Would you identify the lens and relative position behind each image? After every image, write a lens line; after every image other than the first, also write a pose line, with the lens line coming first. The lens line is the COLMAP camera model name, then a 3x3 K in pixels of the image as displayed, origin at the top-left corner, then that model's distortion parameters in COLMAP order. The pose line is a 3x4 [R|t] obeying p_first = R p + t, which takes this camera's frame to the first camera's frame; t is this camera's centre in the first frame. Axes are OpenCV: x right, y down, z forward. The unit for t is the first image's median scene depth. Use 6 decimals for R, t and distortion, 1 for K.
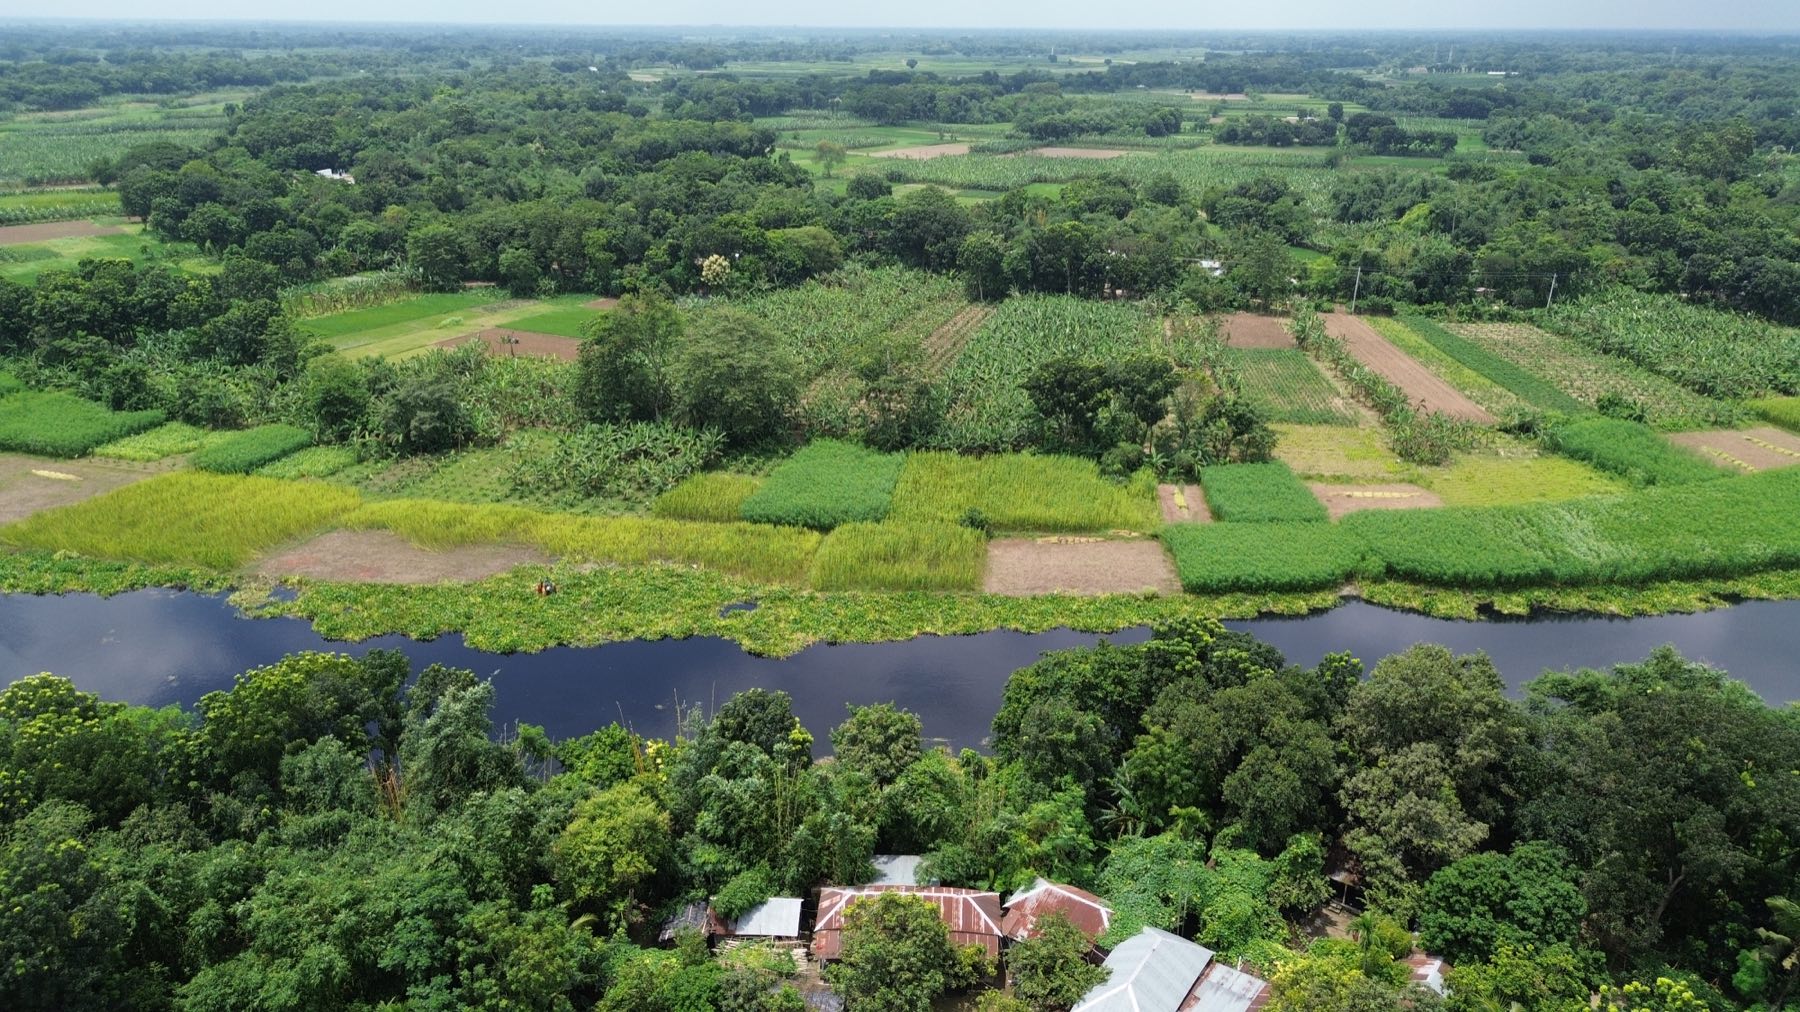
lens RADIAL K [[1281.4, 0, 900.0], [0, 1281.4, 506.0], [0, 0, 1]] dist [0.089639, -0.092196]
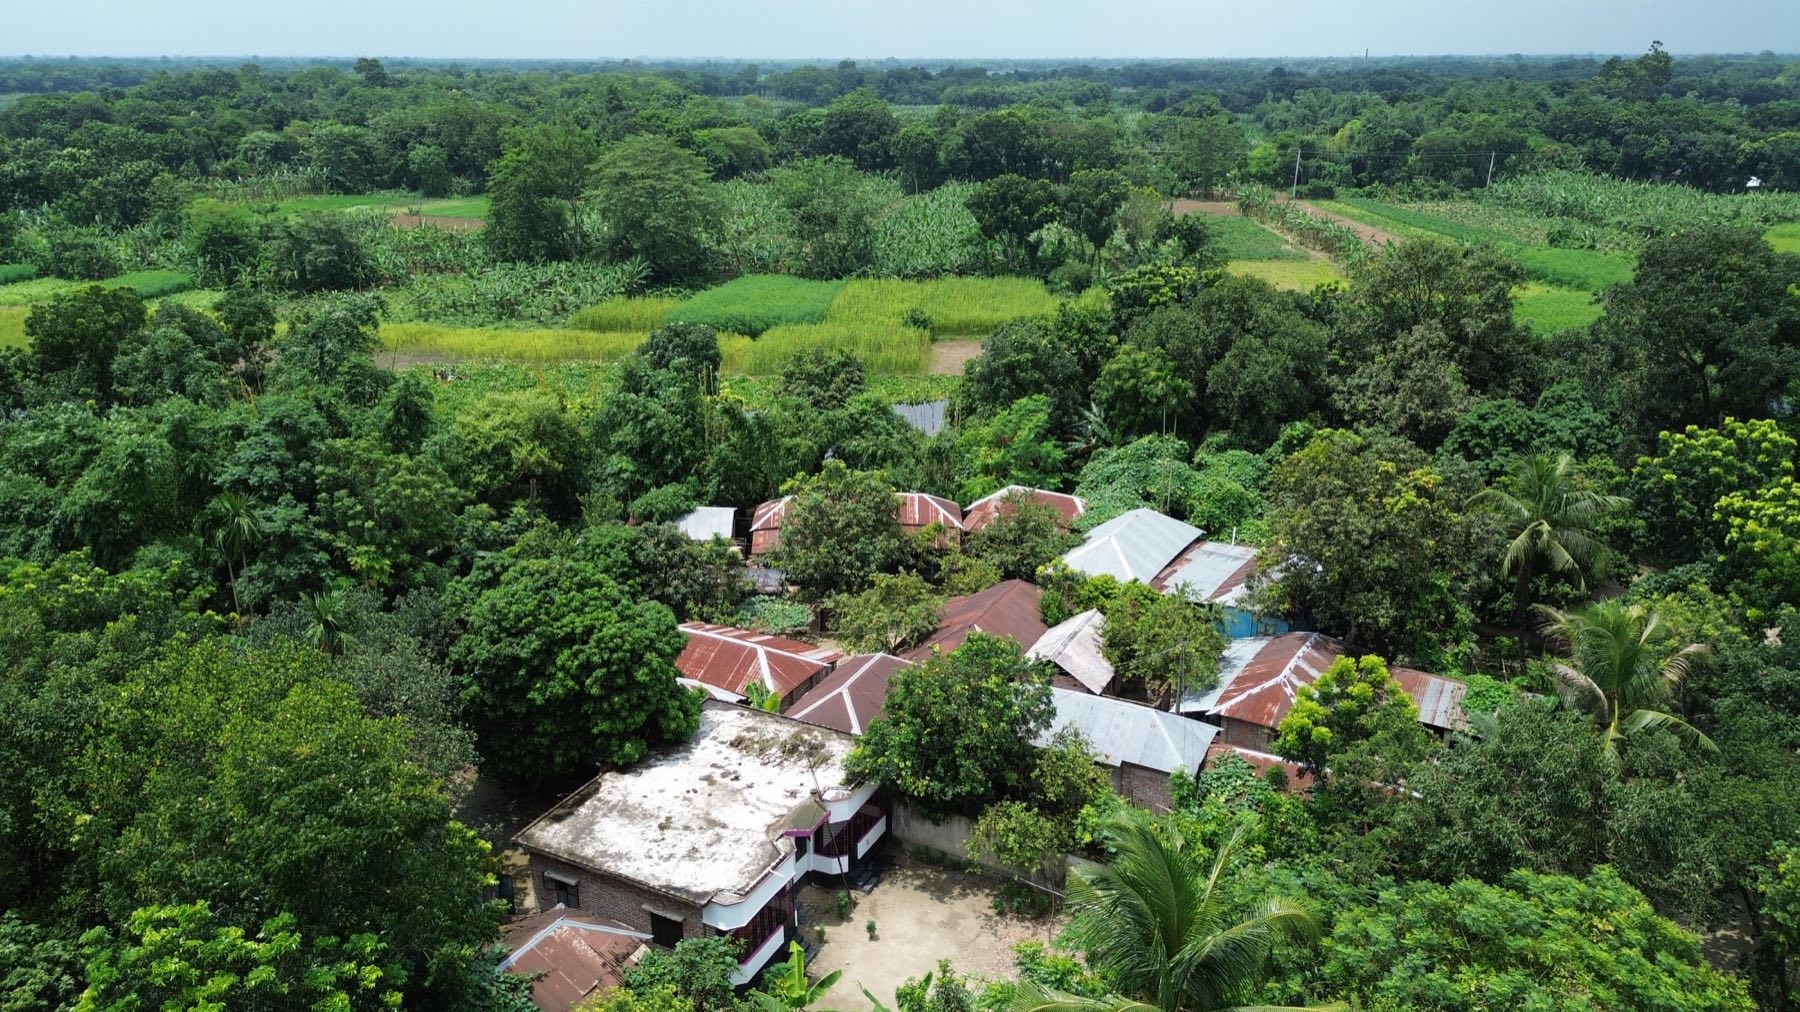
lens RADIAL K [[1278.6, 0, 900.0], [0, 1278.6, 506.0], [0, 0, 1]] dist [0.083458, -0.075154]
pose [[0.998580, -0.020255, 0.049263, -0.002122], [0.021493, 0.999463, -0.024718, 0.106580], [-0.048736, 0.025742, 0.998480, 0.042751]]
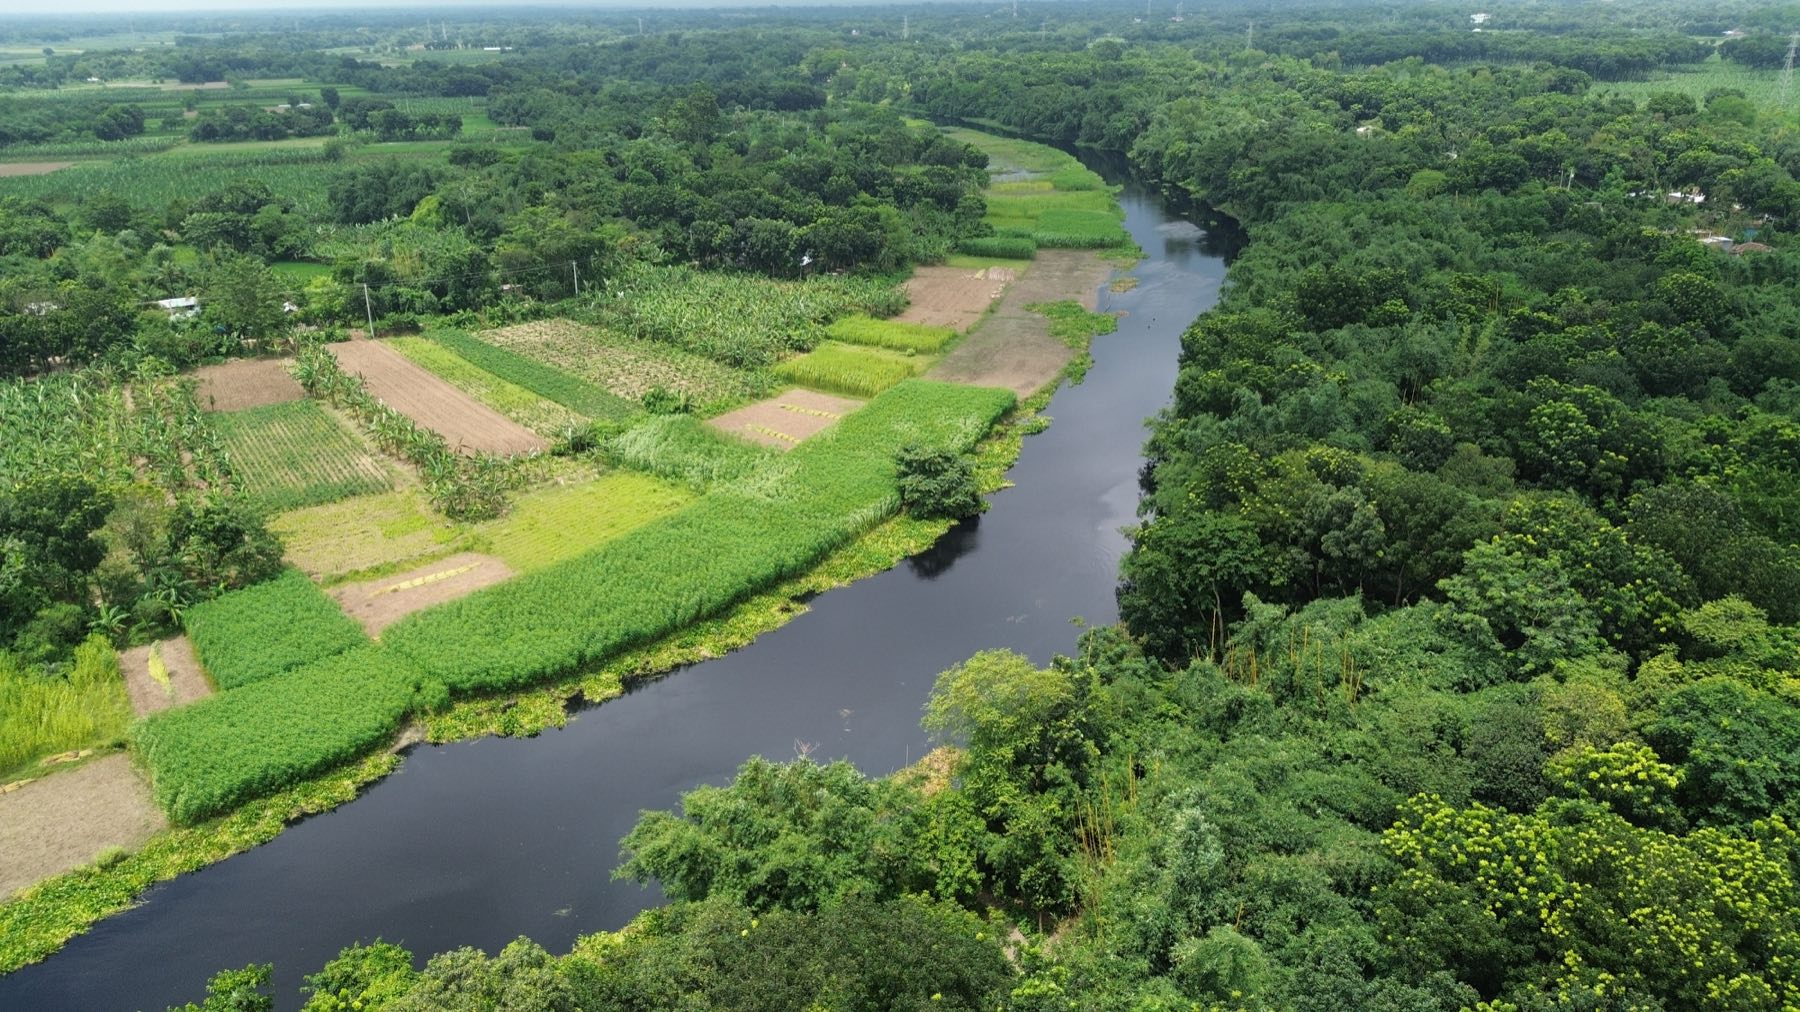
lens RADIAL K [[1281.4, 0, 900.0], [0, 1281.4, 506.0], [0, 0, 1]] dist [0.089639, -0.092196]
pose [[0.769270, -0.259403, 0.583895, 0.089914], [0.250710, 0.963132, 0.097578, -0.038852], [-0.587680, 0.071324, 0.805944, 0.115155]]
